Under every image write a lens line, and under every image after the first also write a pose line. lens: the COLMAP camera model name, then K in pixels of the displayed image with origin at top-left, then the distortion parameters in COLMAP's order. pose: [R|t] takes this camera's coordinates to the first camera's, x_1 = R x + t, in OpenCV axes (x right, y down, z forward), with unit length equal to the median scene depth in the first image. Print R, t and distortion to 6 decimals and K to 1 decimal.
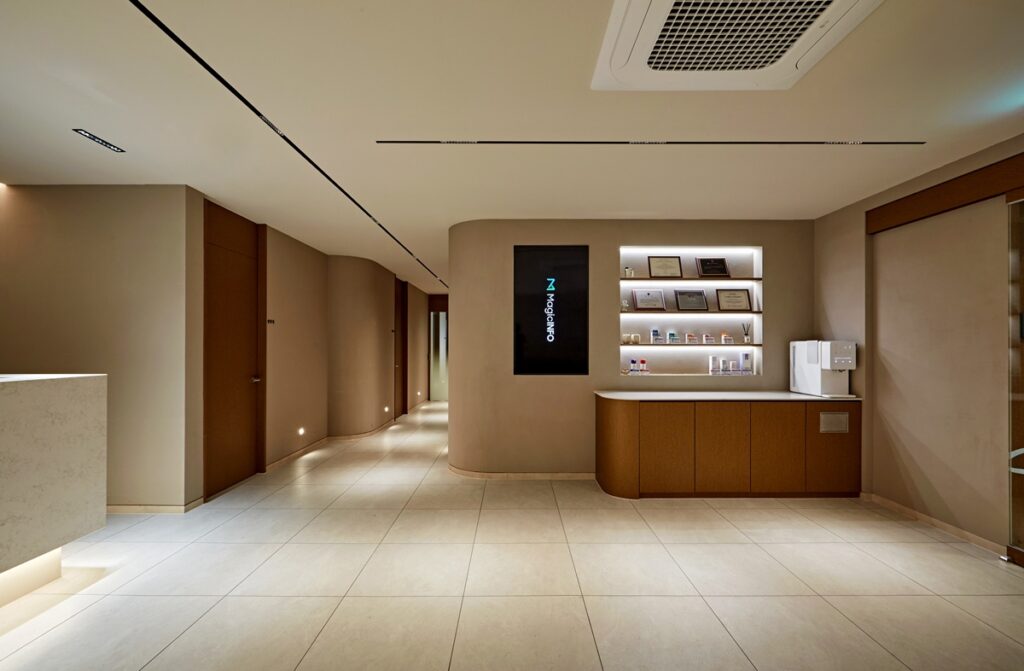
lens RADIAL K [[444.3, 0, 516.4], [0, 444.3, 346.3], [0, 0, 1]] dist [-0.003067, 0.000009]
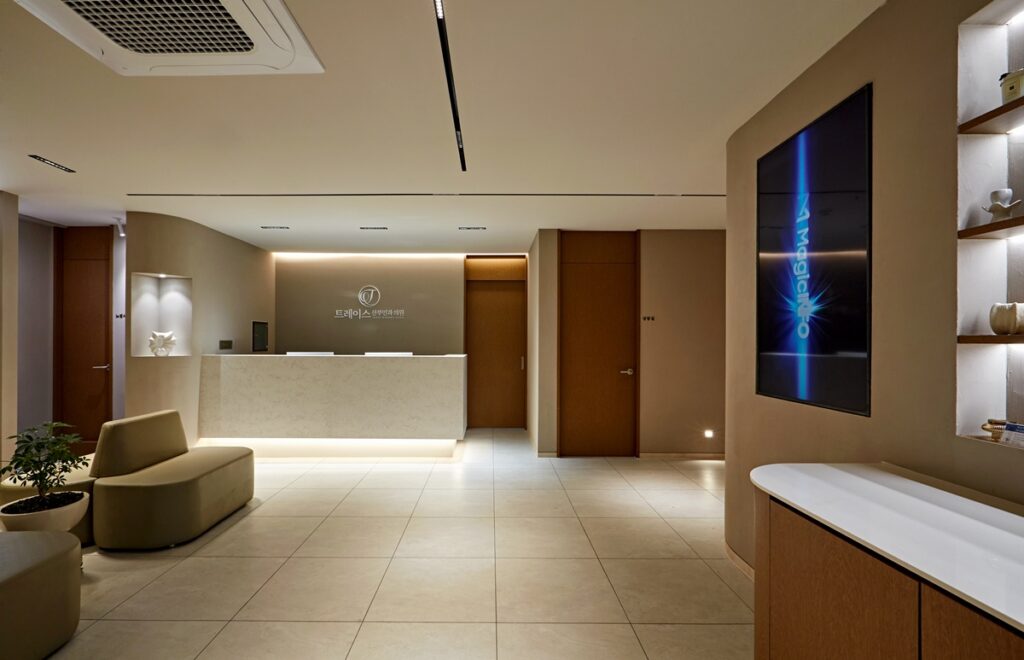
lens RADIAL K [[444.3, 0, 482.2], [0, 444.3, 340.6], [0, 0, 1]] dist [-0.003067, 0.000009]
pose [[-0.019107, -0.001400, -0.999816, 0.665412], [-0.000648, 0.999999, -0.001388, -0.000060], [0.999817, 0.000621, -0.019107, 0.809360]]
